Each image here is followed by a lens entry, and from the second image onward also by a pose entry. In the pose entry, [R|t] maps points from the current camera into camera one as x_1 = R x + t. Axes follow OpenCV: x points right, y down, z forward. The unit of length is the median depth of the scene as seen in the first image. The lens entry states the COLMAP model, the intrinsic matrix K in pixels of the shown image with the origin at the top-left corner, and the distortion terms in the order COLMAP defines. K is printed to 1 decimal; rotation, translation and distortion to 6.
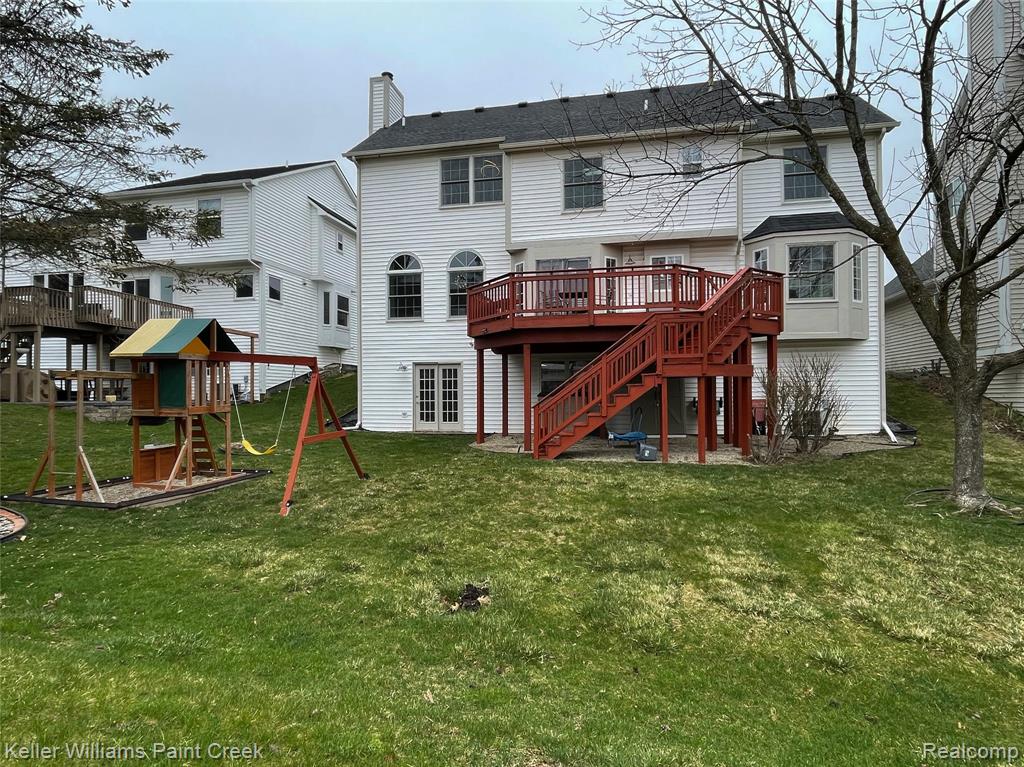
lens RADIAL K [[593.5, 0, 510.0], [0, 593.5, 389.2], [0, 0, 1]] dist [0.020430, 0.004997]
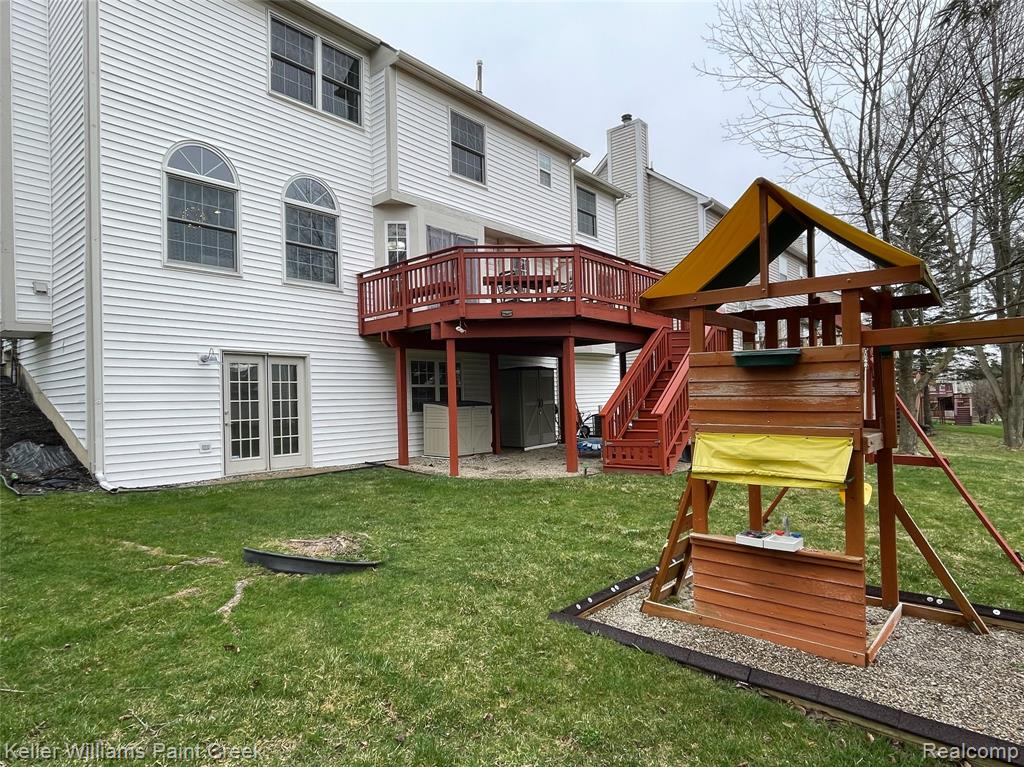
lens RADIAL K [[593.5, 0, 513.1], [0, 593.5, 379.4], [0, 0, 1]] dist [0.020430, 0.004997]
pose [[0.464678, 0.023034, 0.885180, -0.523929], [0.020193, 0.999126, -0.036600, 0.006910], [-0.885249, 0.034882, 0.463807, 0.518315]]
